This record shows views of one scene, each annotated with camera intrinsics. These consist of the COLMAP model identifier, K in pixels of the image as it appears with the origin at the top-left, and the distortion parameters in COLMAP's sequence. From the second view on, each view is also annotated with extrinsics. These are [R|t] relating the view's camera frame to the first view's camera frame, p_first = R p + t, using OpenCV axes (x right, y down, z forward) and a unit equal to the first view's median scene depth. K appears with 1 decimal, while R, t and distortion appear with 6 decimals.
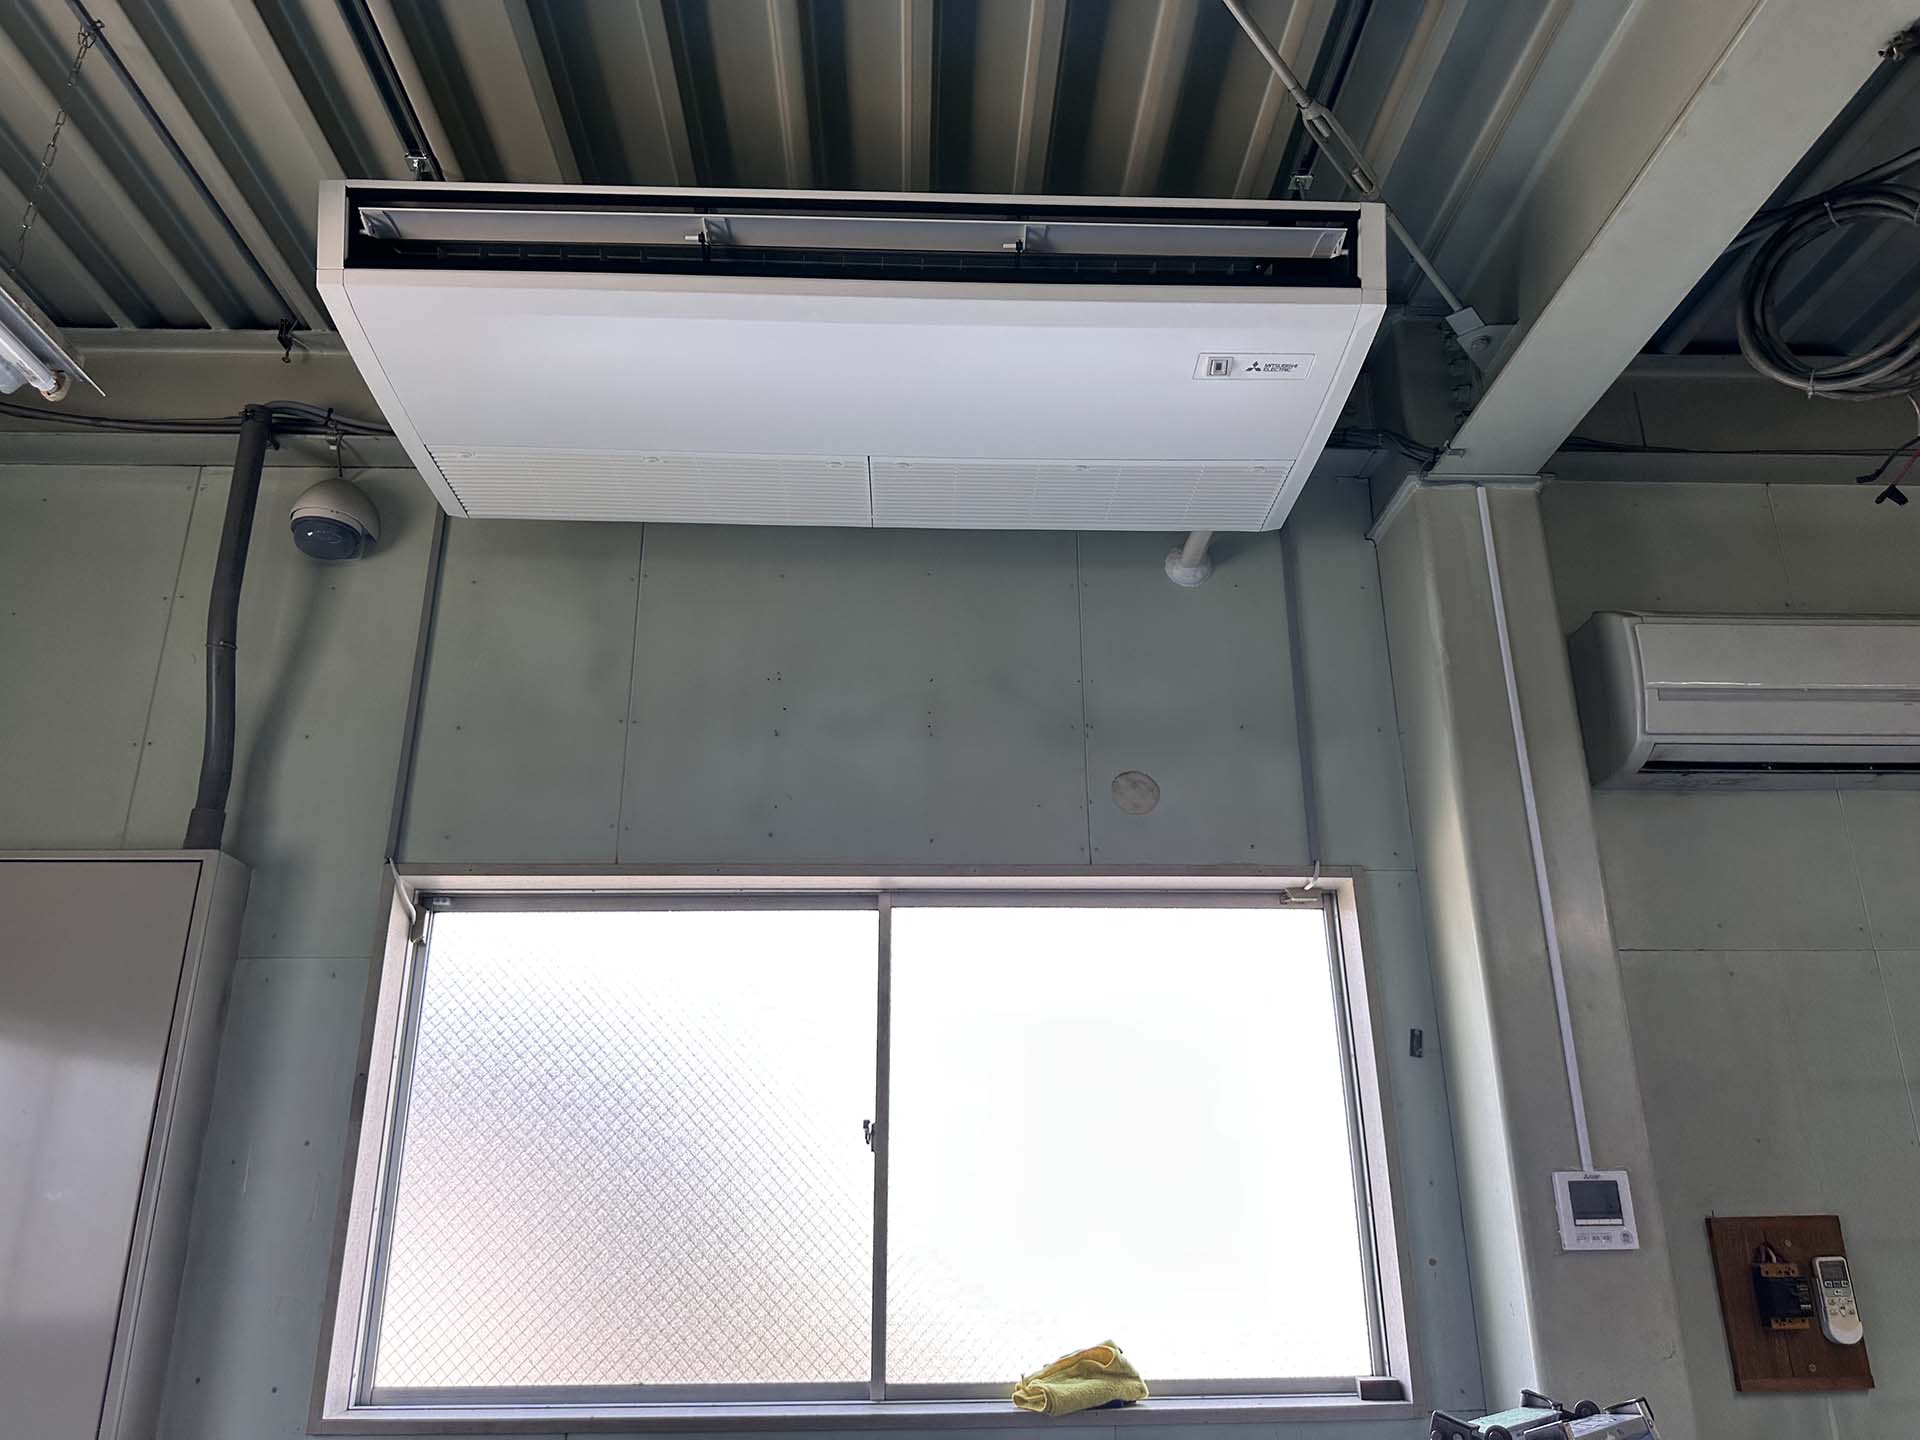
lens RADIAL K [[1361.1, 0, 962.4], [0, 1361.1, 729.5], [0, 0, 1]] dist [0.027224, -0.045295]
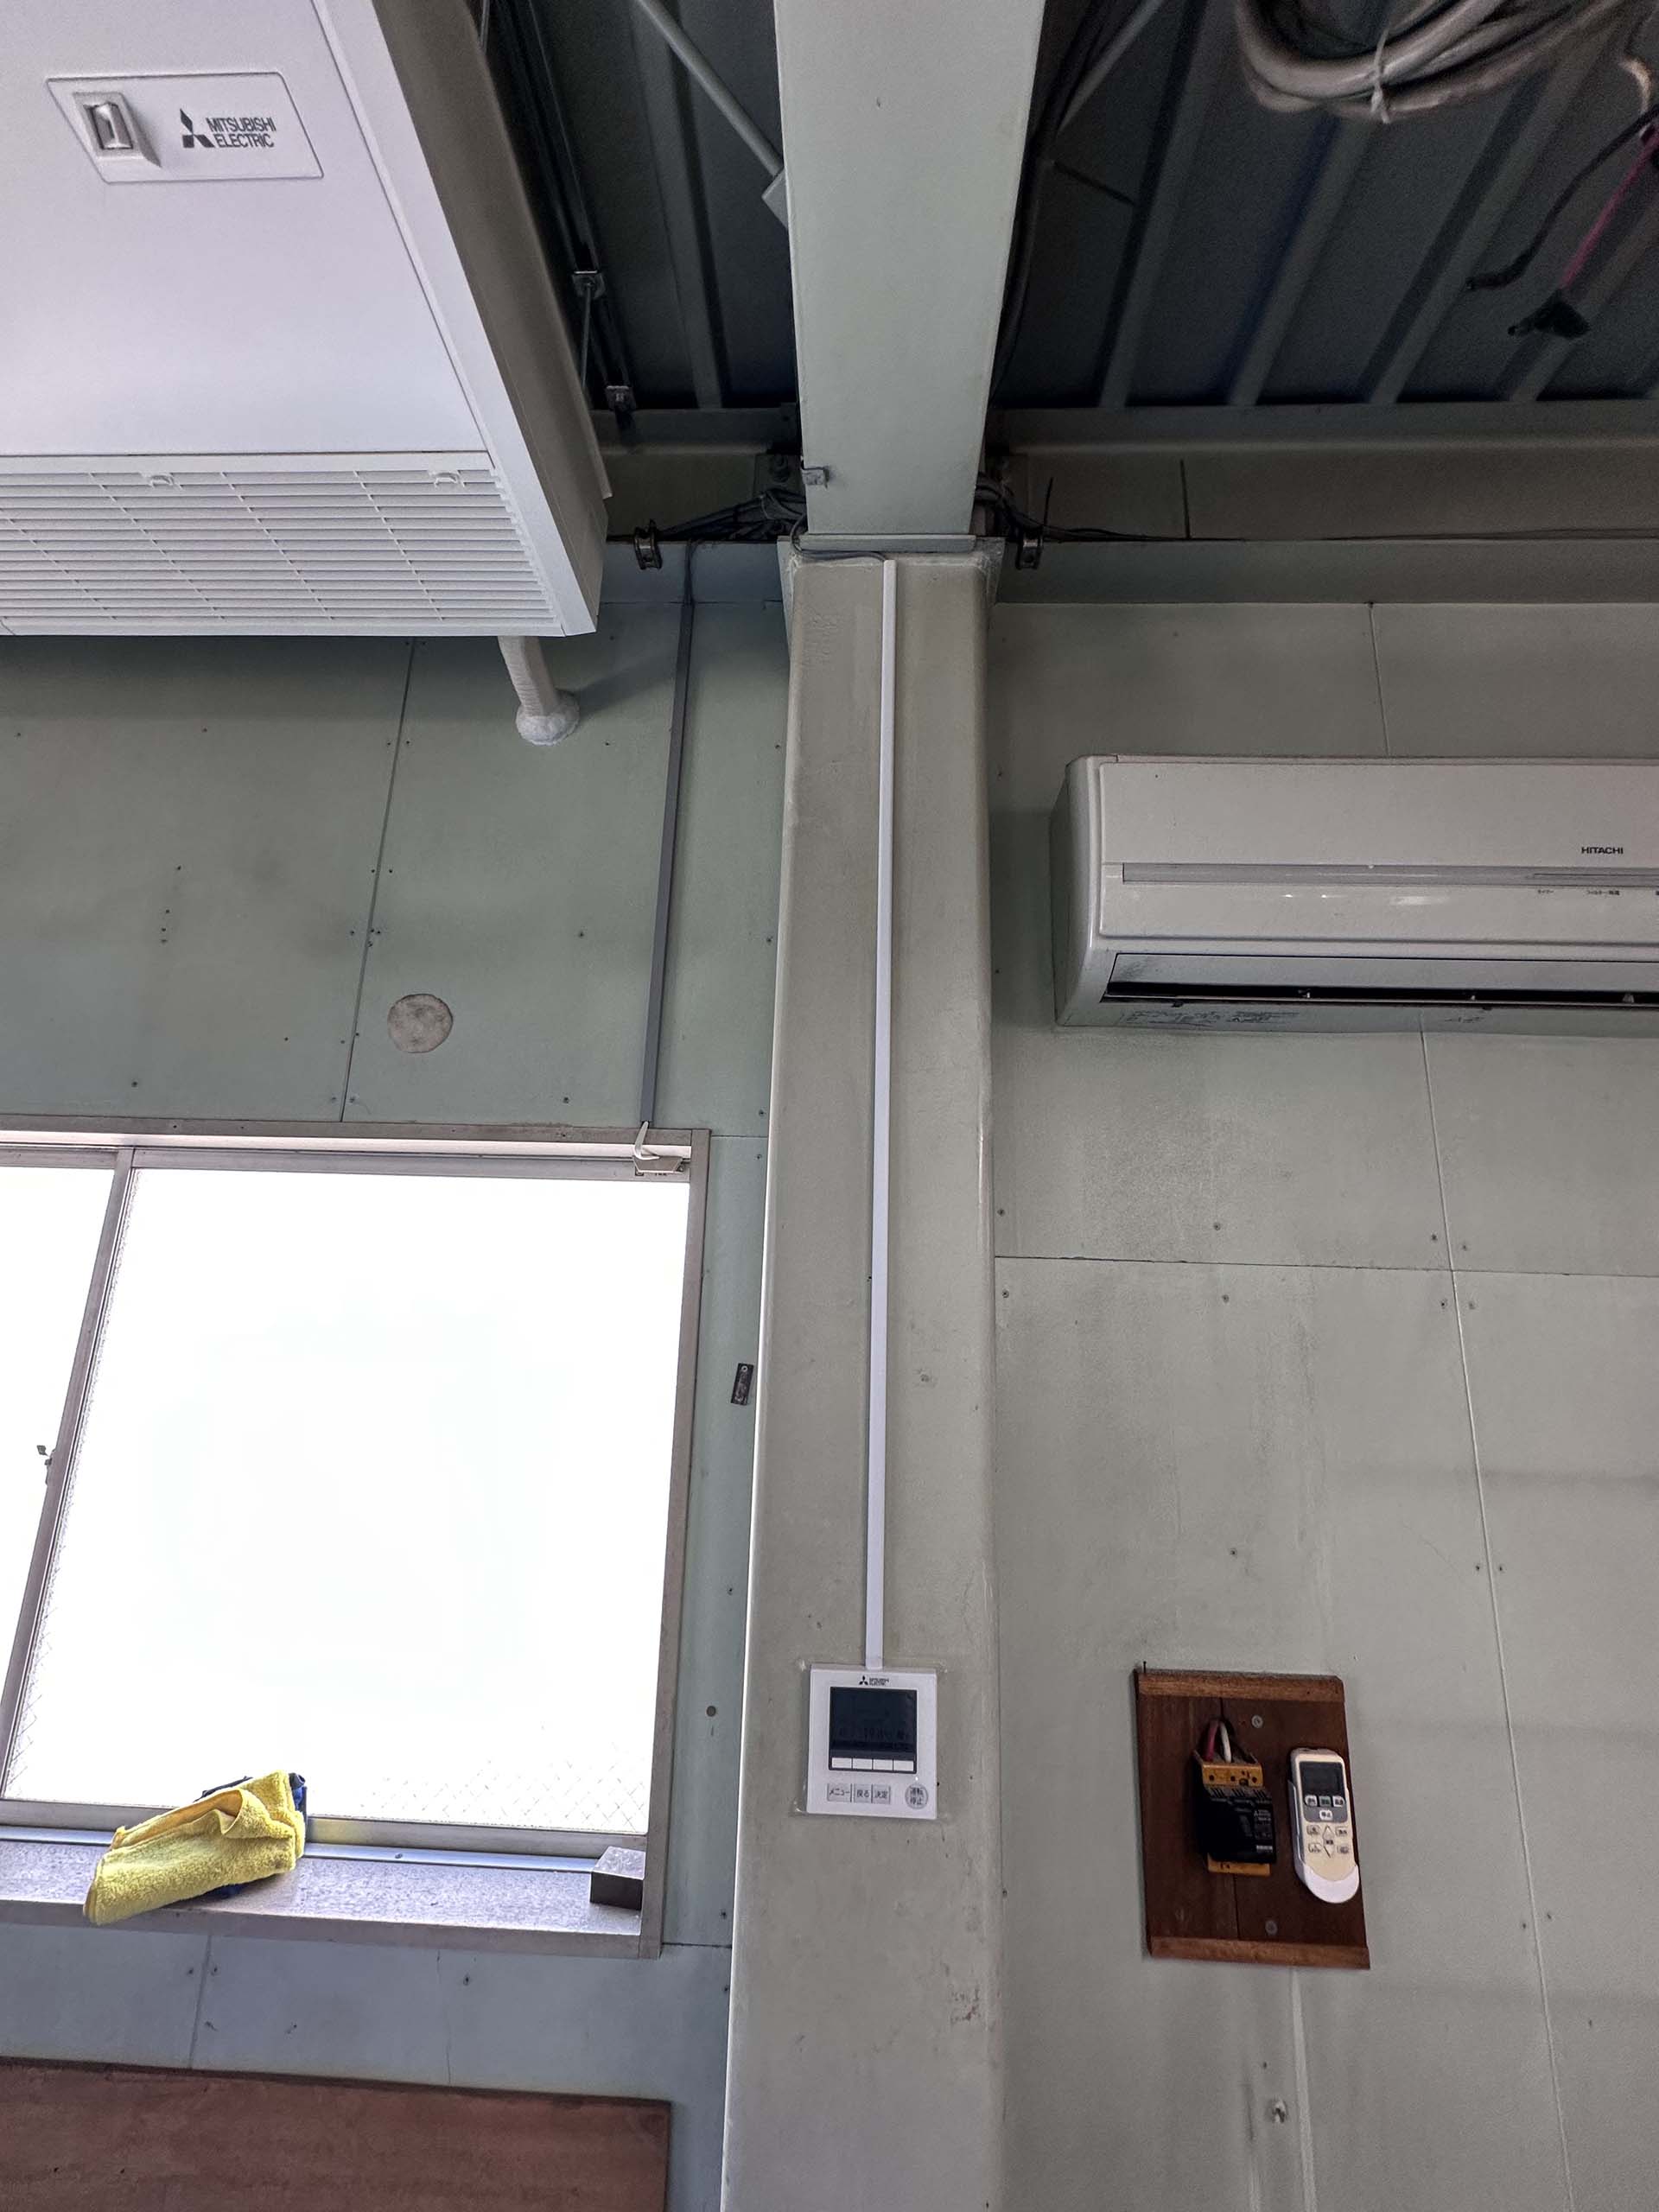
lens RADIAL K [[874.9, 0, 832.0], [0, 874.9, 1110.6], [0, 0, 1]] dist [-0.002038, -0.001048]
pose [[0.996766, 0.020954, -0.077578, 0.410000], [-0.011006, 0.991904, 0.126514, 0.033345], [0.079601, -0.125251, 0.988927, 0.579495]]
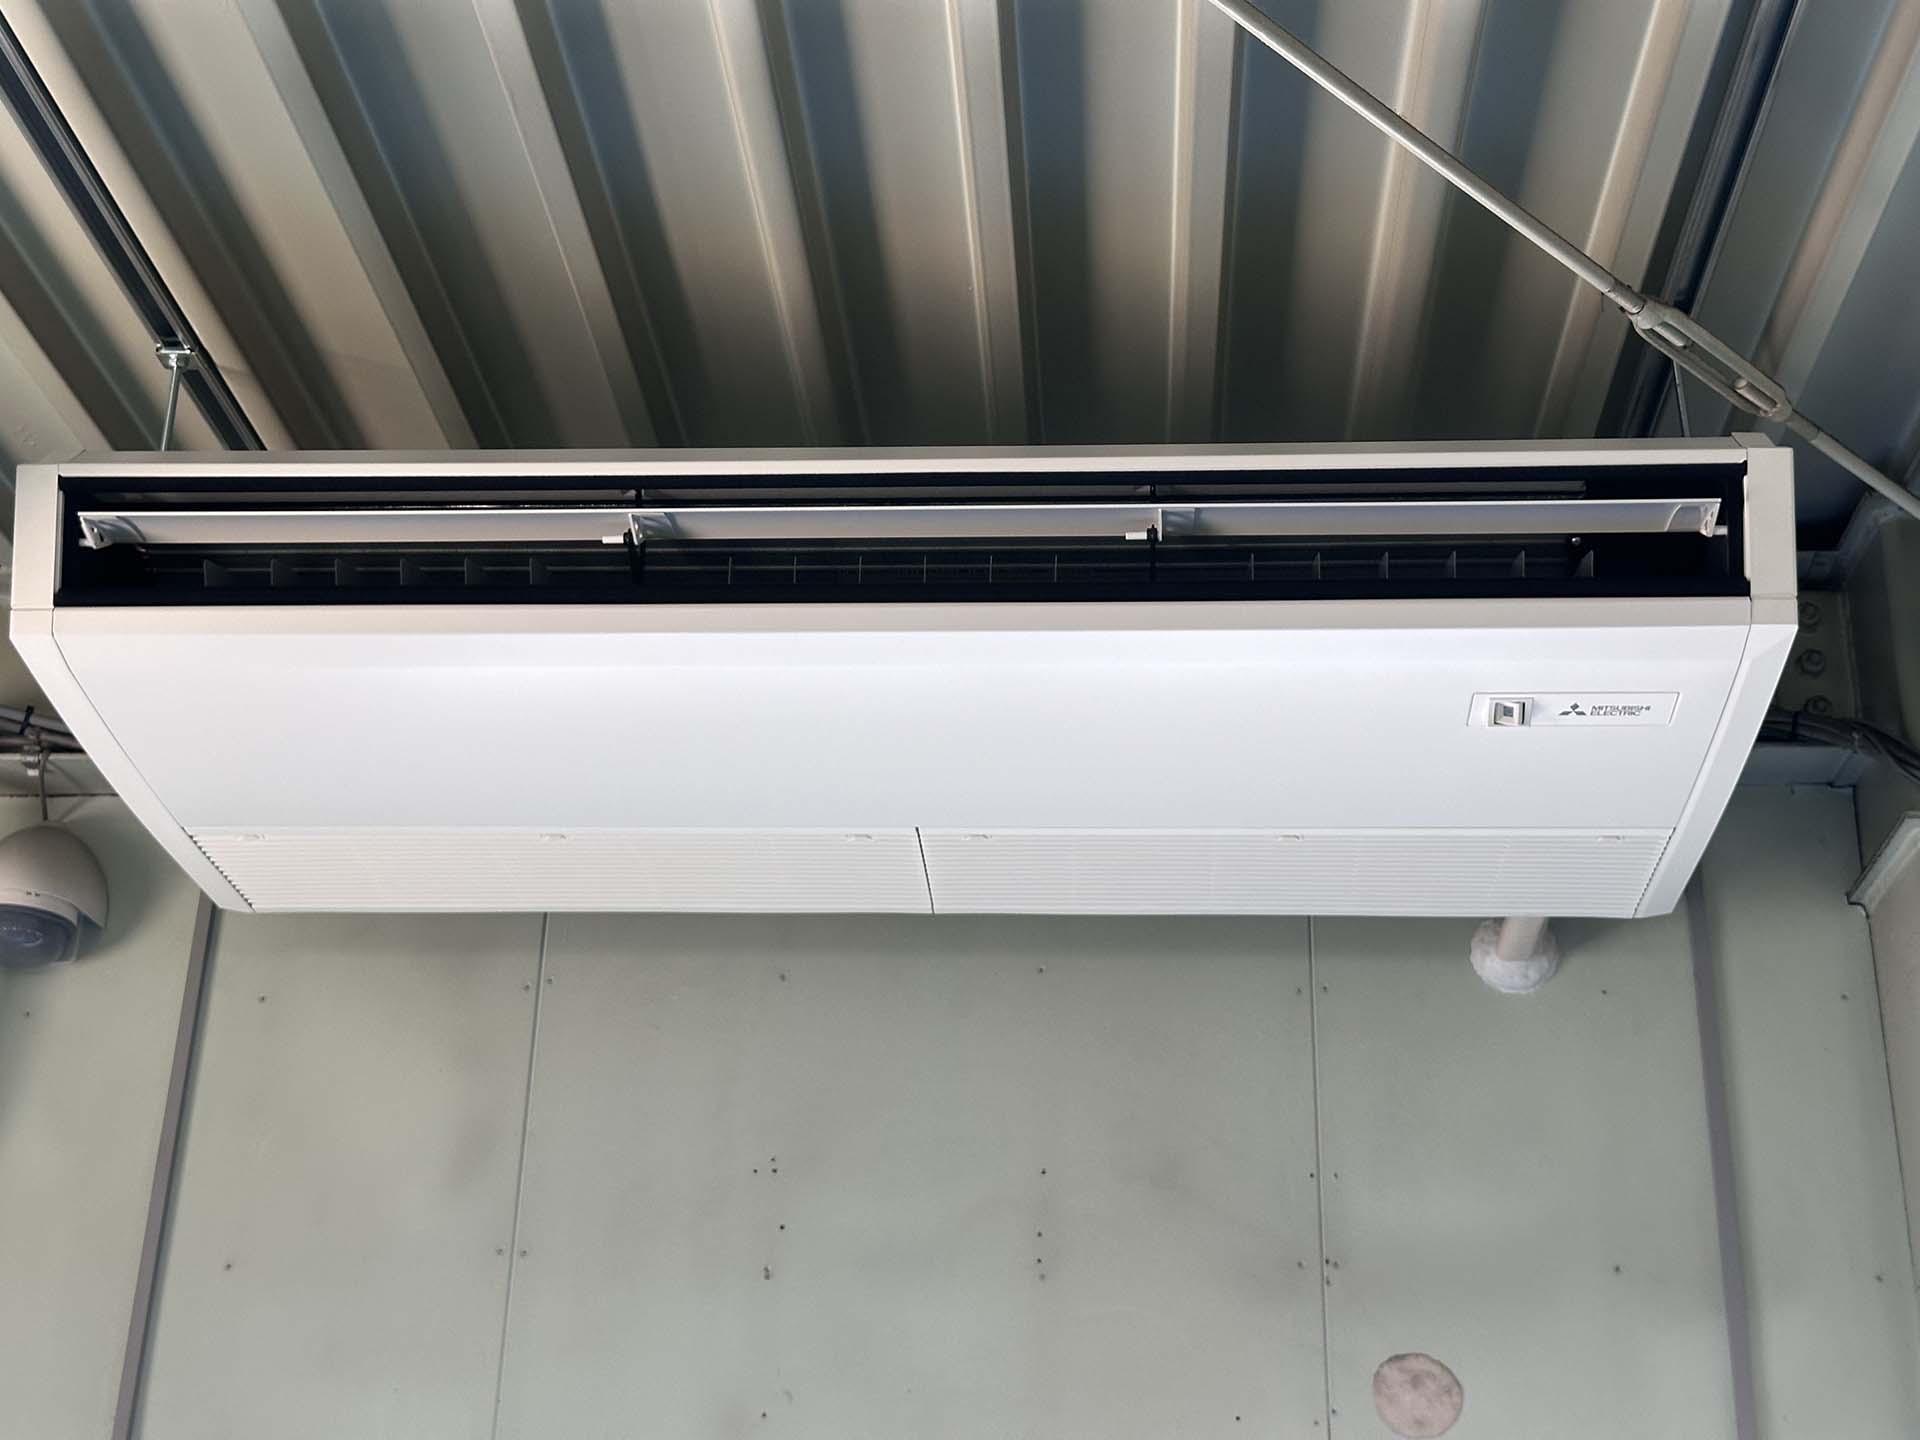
lens RADIAL K [[2678.0, 0, 949.0], [0, 2678.0, 667.3], [0, 0, 1]] dist [0.112812, 0.000000]
pose [[0.994399, -0.015394, -0.104568, 0.061424], [0.006486, 0.996360, -0.085000, -0.163967], [0.105495, 0.083846, 0.990879, -0.133661]]
